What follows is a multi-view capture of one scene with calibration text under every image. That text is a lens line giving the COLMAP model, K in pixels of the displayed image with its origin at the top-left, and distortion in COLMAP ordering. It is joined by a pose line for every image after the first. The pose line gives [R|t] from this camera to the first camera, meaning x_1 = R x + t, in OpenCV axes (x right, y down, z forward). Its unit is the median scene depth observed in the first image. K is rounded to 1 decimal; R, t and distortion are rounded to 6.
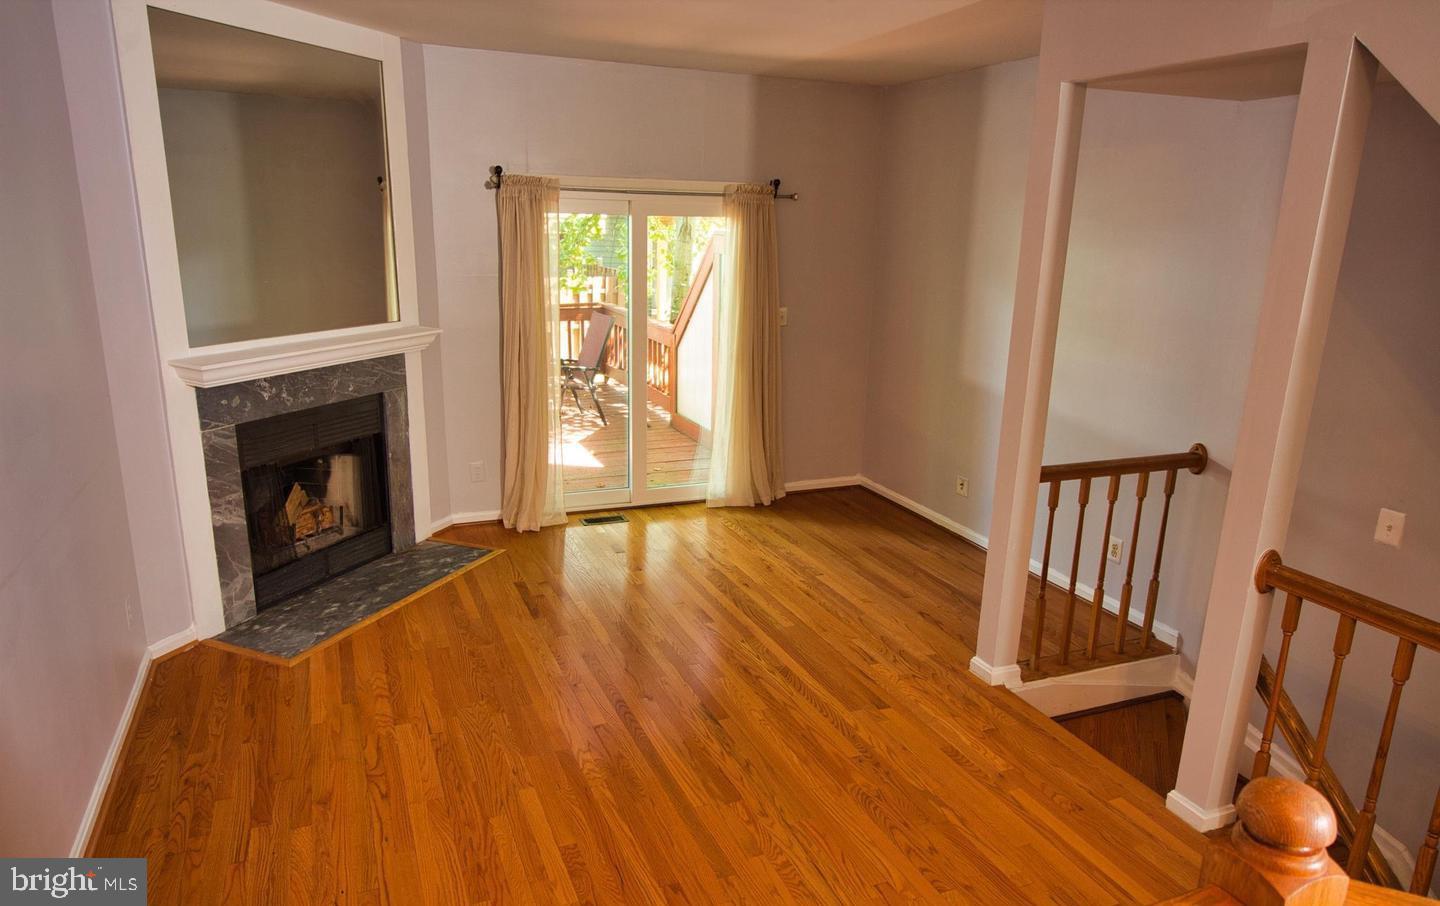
lens RADIAL K [[932.1, 0, 714.2], [0, 932.1, 461.9], [0, 0, 1]] dist [-0.002039, -0.002862]
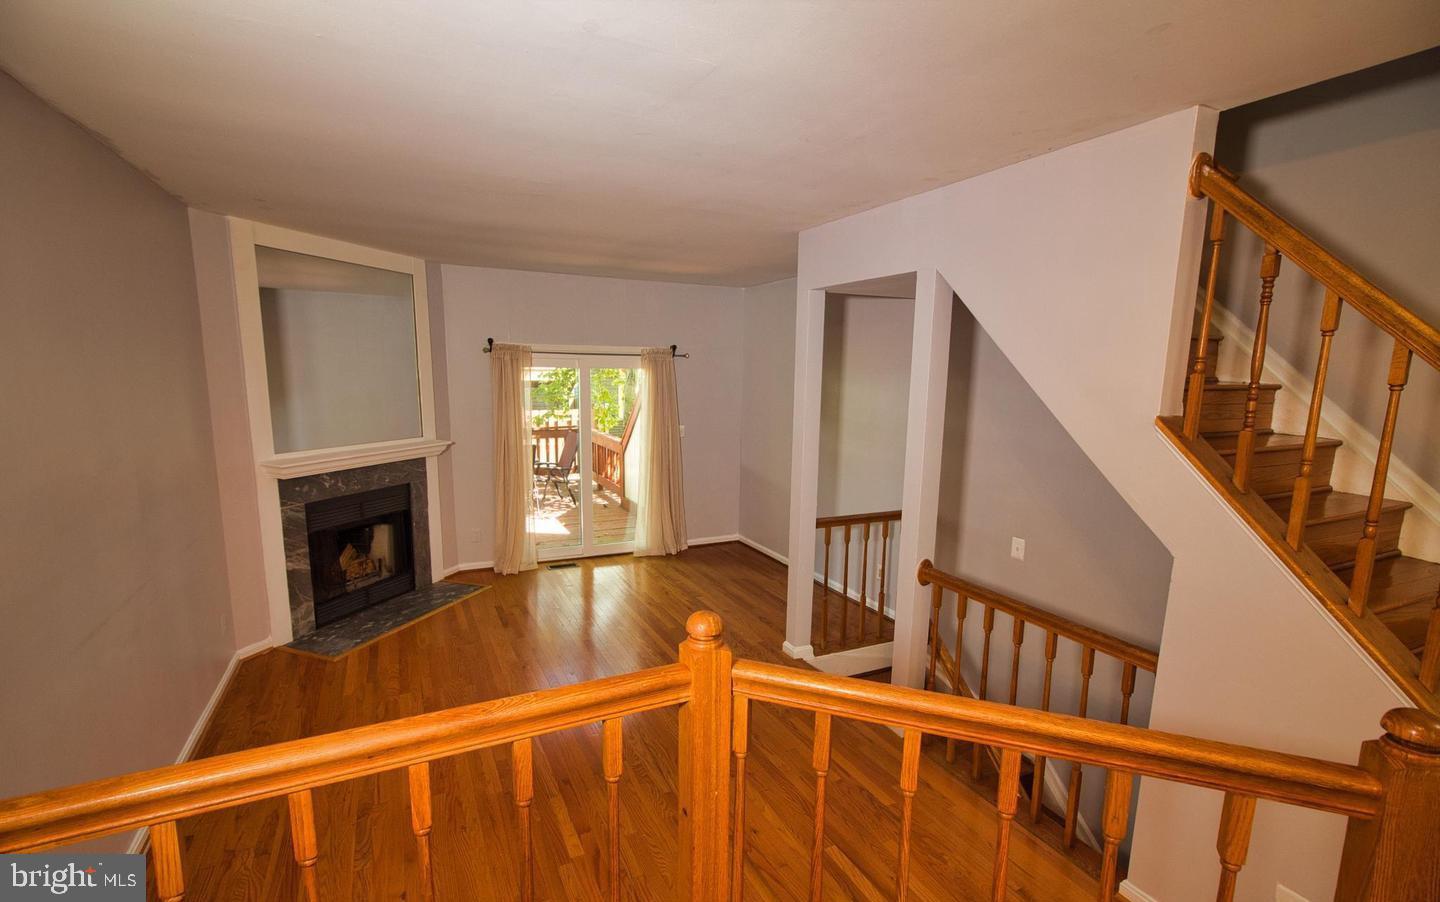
lens RADIAL K [[669.1, 0, 733.0], [0, 669.1, 473.1], [0, 0, 1]] dist [-0.002575, 0.000553]
pose [[0.998158, -0.017559, 0.058068, 0.120559], [0.023407, 0.994549, -0.101610, 0.036135], [-0.055967, 0.102782, 0.993128, -0.133140]]
